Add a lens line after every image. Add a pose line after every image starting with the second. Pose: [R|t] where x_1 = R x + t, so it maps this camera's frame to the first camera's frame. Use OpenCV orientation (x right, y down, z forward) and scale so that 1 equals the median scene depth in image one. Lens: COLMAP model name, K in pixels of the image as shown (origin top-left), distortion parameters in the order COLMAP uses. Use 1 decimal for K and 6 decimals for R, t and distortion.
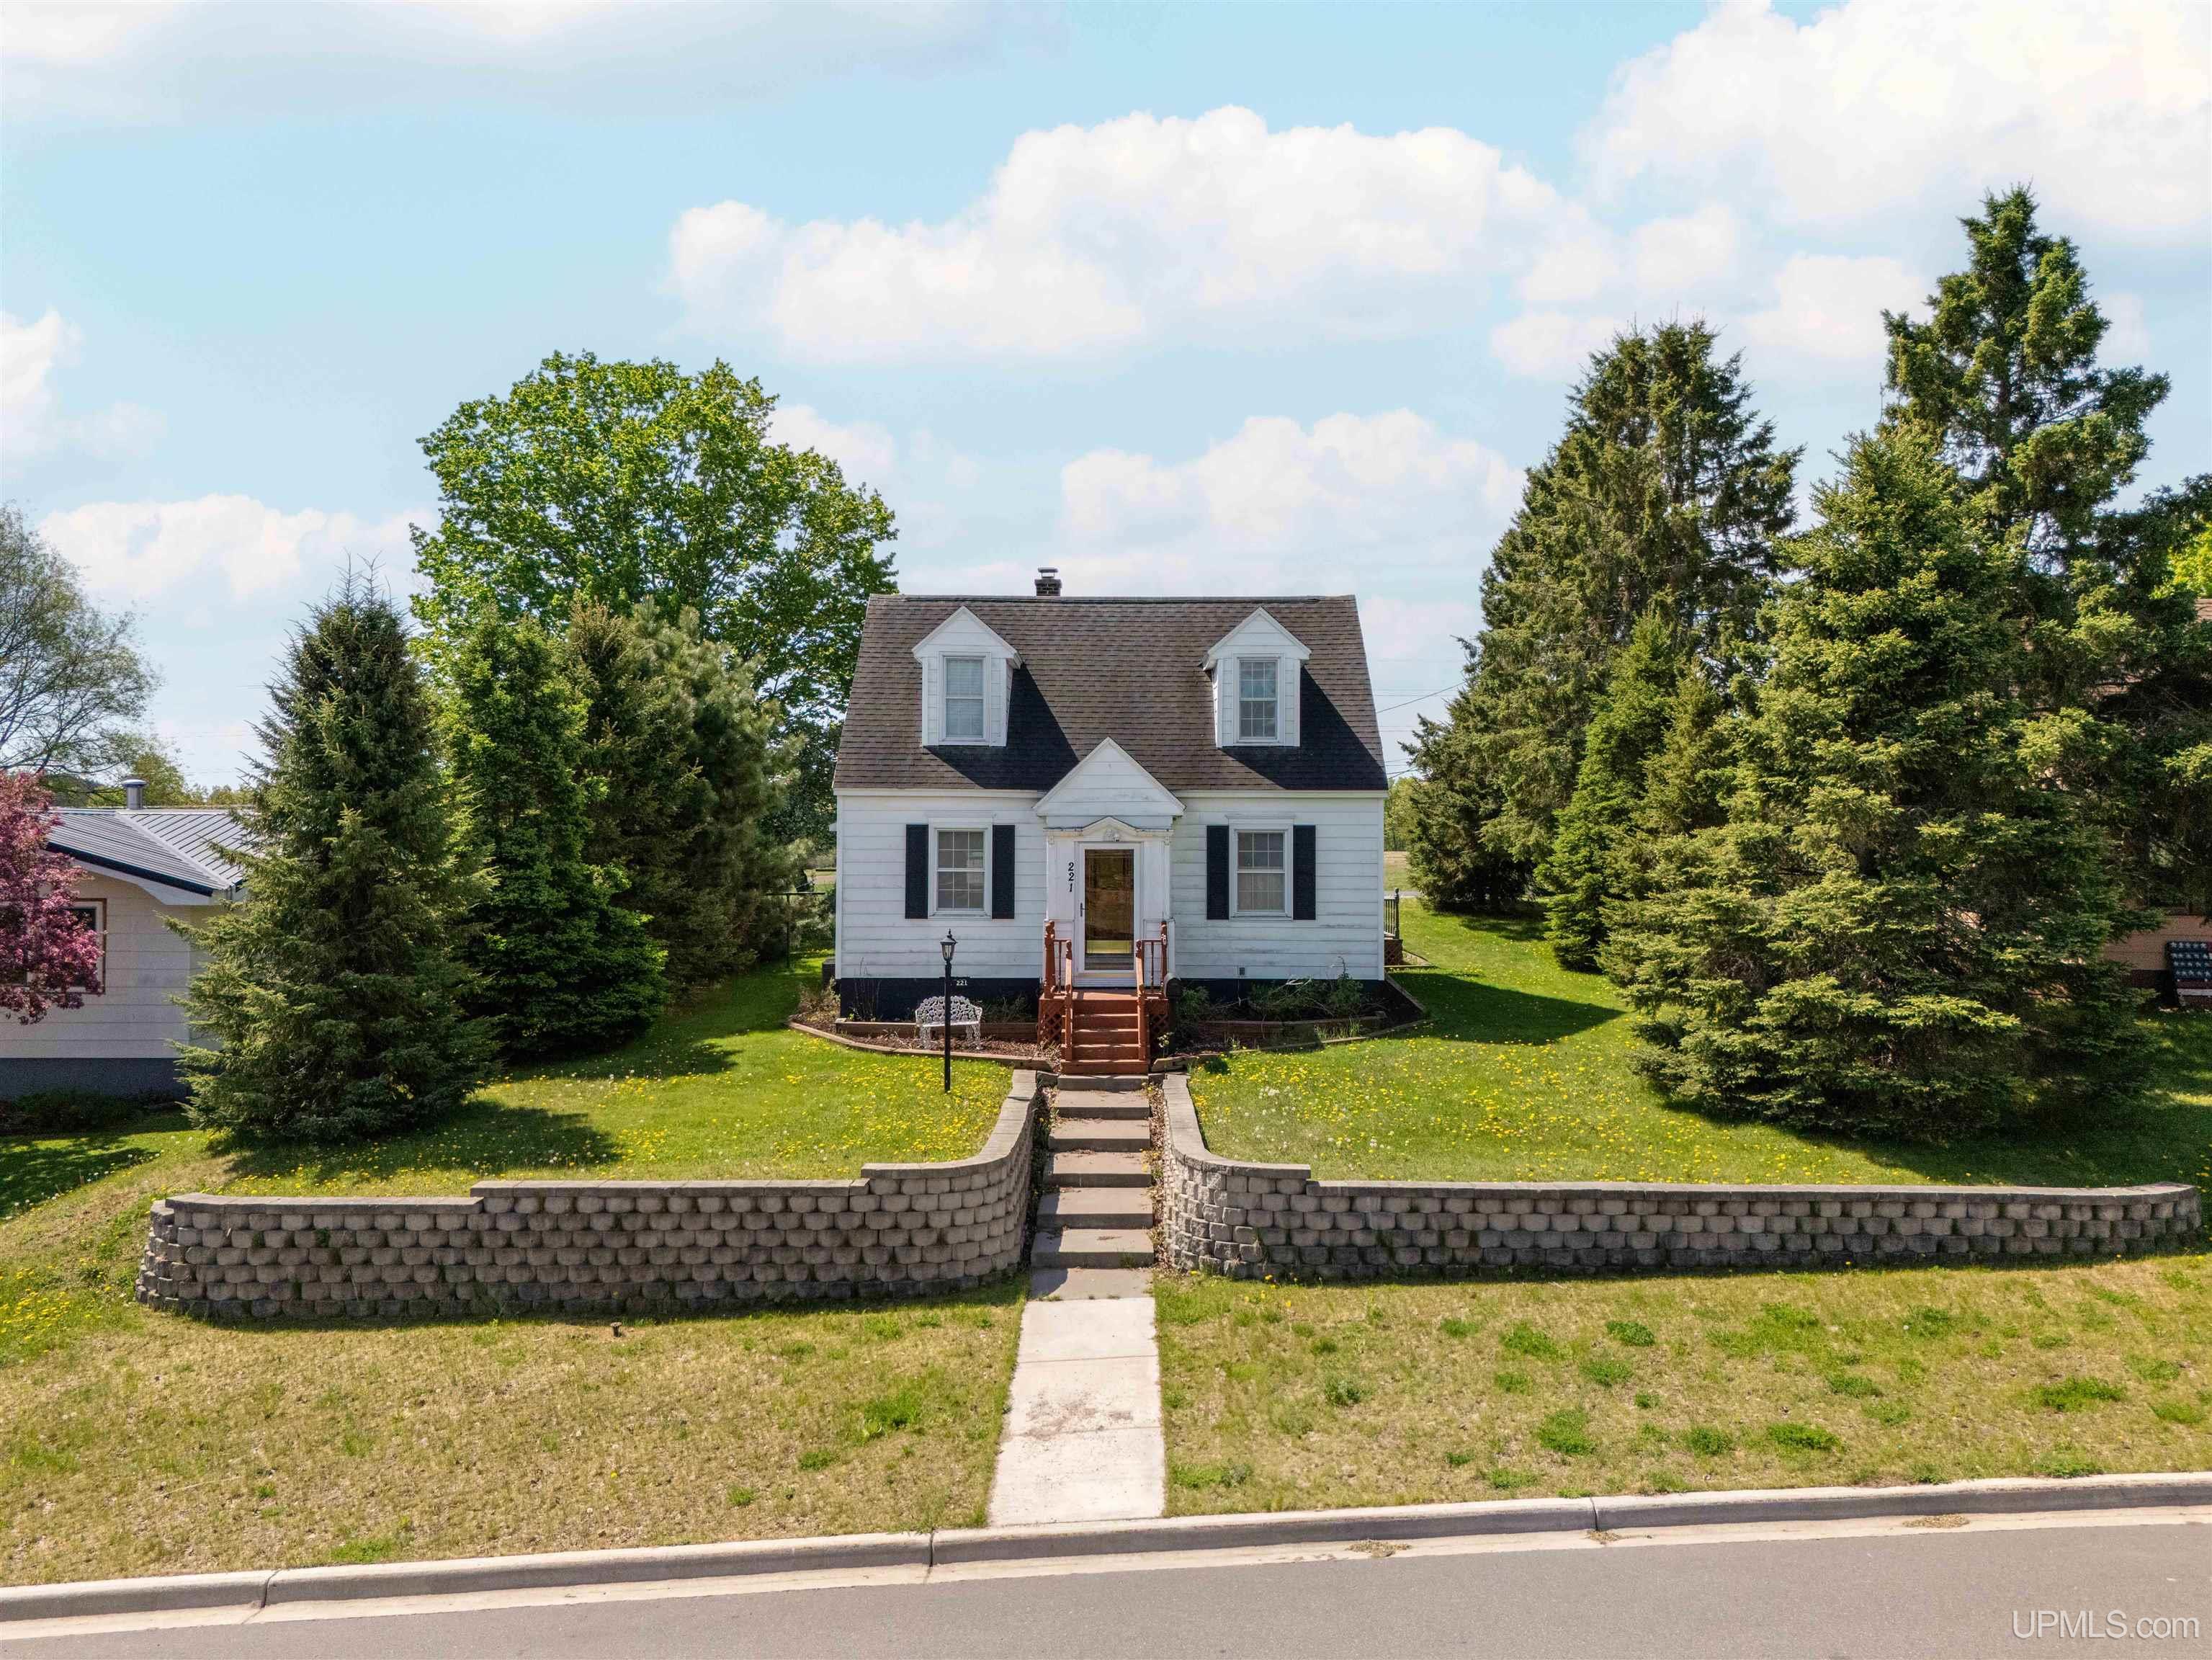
lens RADIAL K [[1613.4, 0, 1144.0], [0, 1613.4, 873.7], [0, 0, 1]] dist [0.054534, -0.034207]
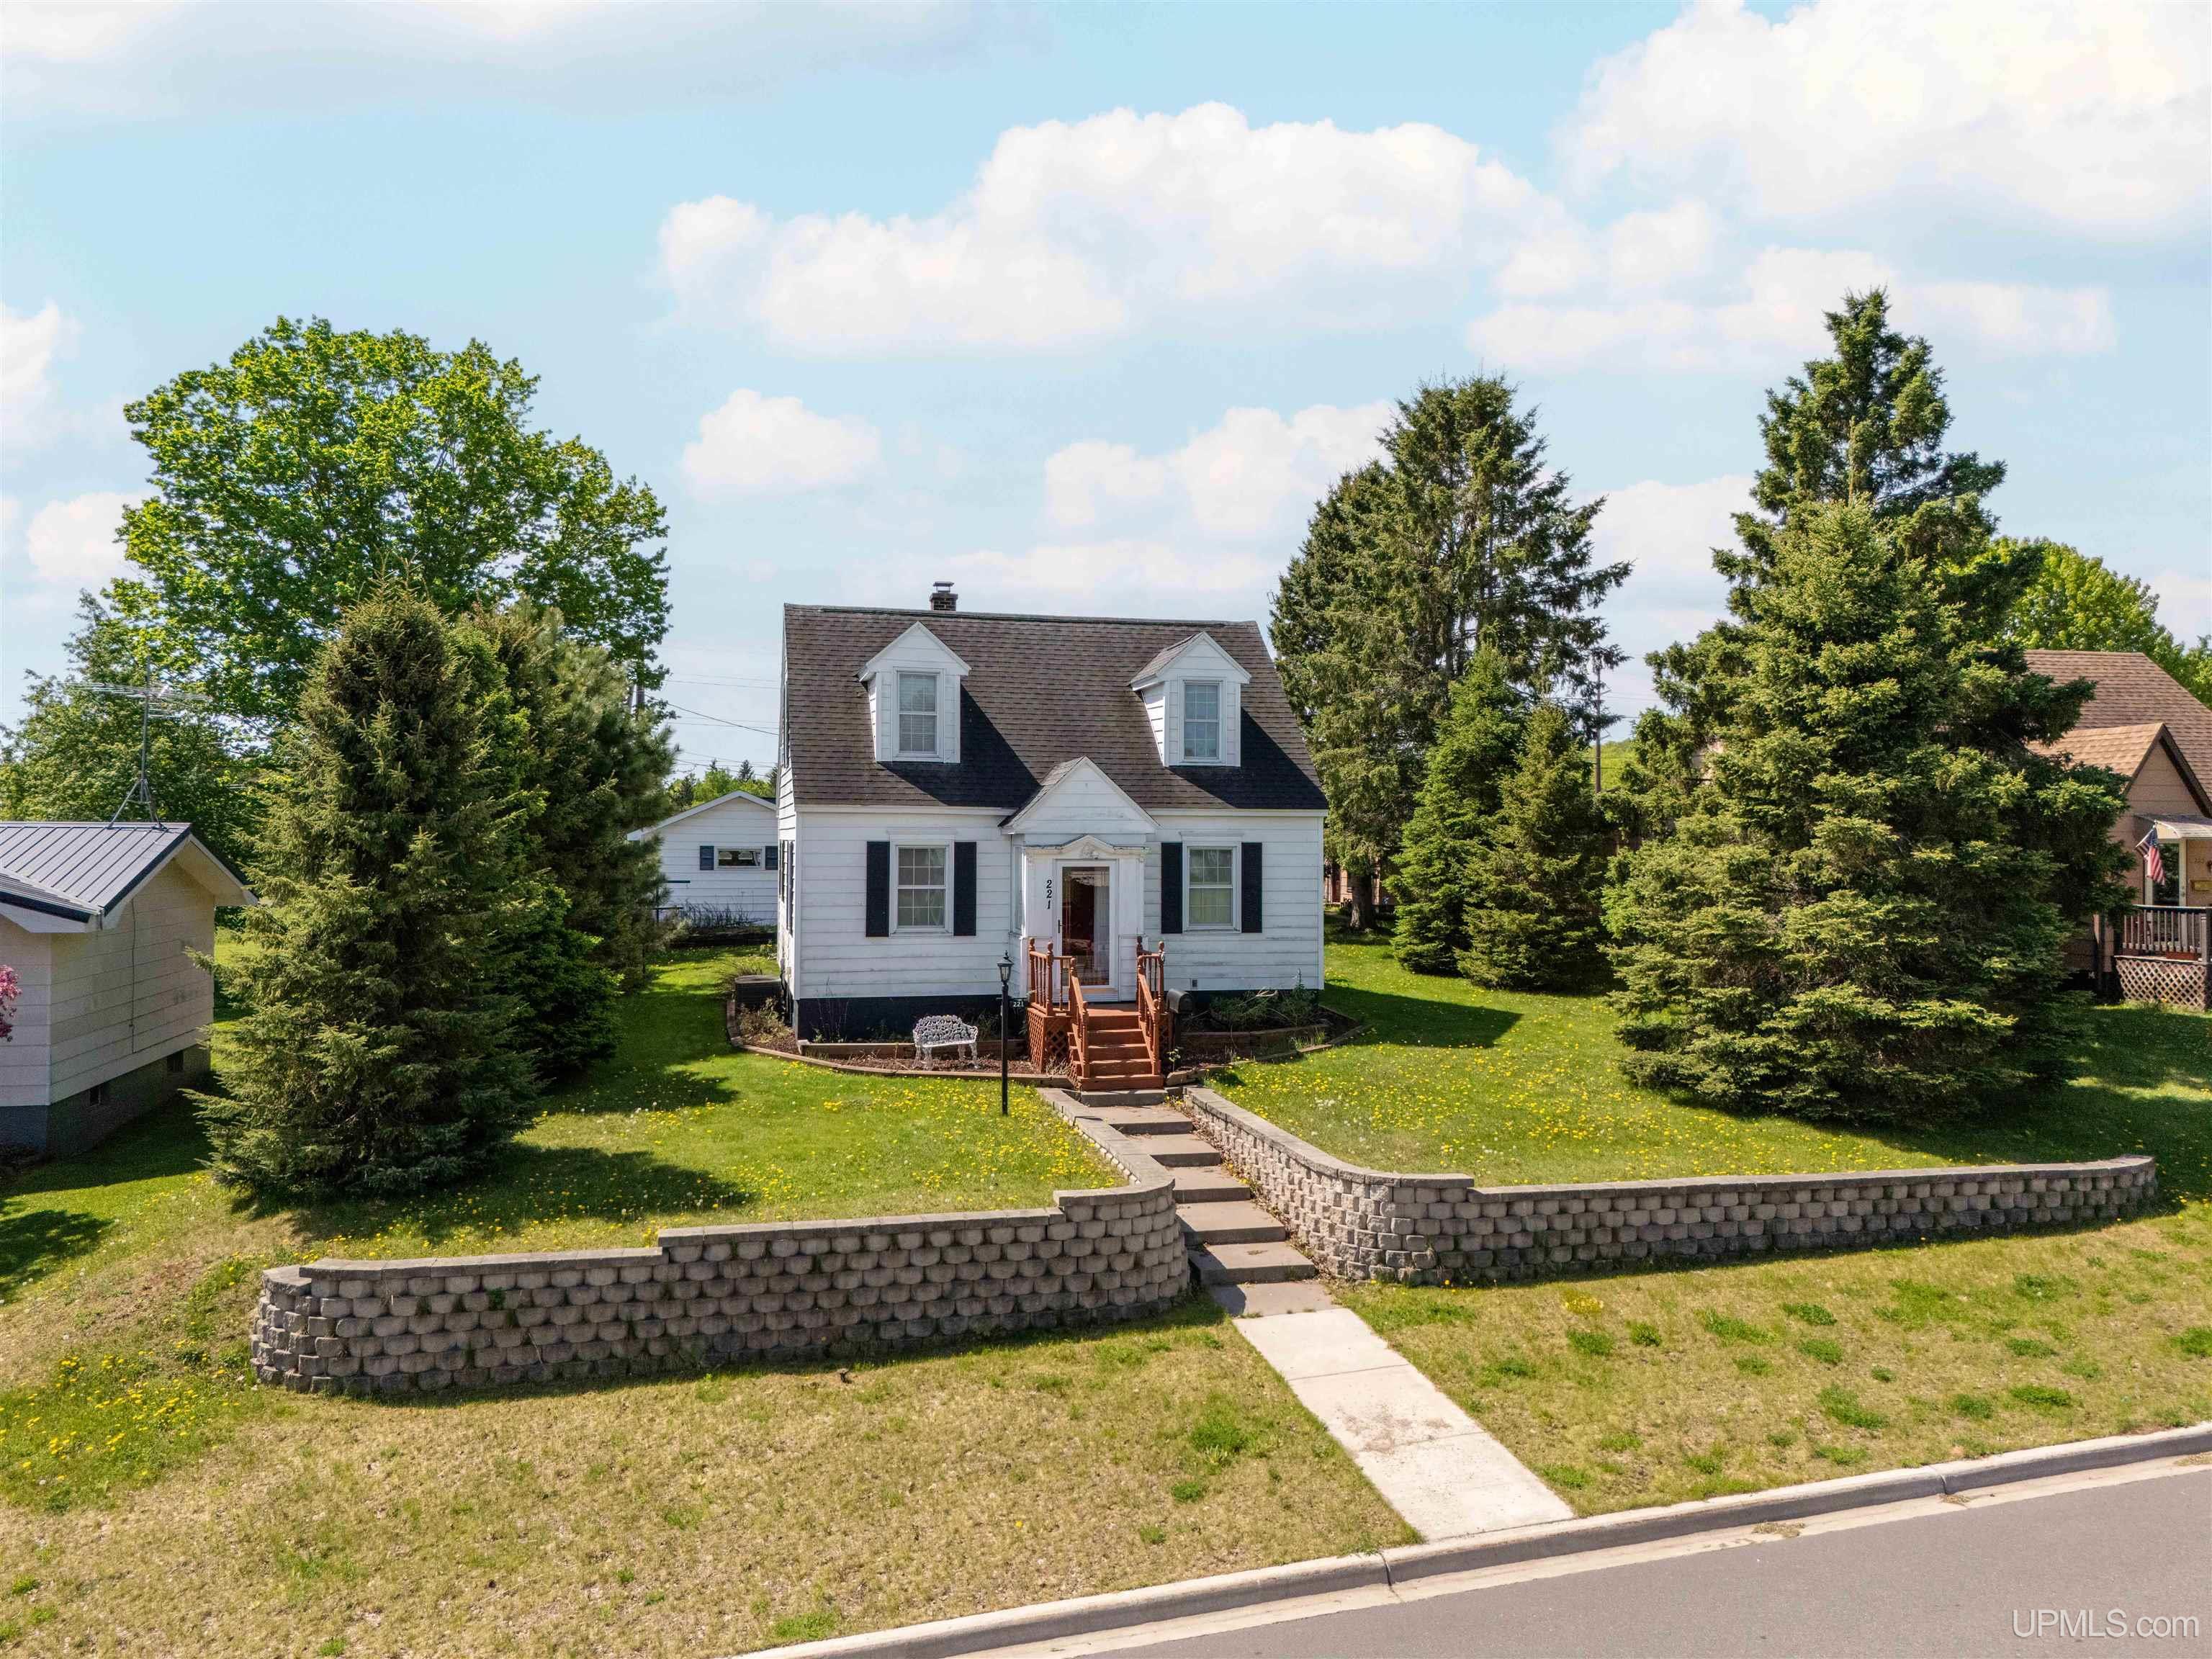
lens RADIAL K [[1613.1, 0, 1093.5], [0, 1613.1, 838.2], [0, 0, 1]] dist [0.054534, -0.034207]
pose [[0.974031, 0.000944, 0.226414, -0.324188], [0.003941, 0.999769, -0.021123, -0.015306], [-0.226381, 0.021467, 0.973802, 0.015179]]
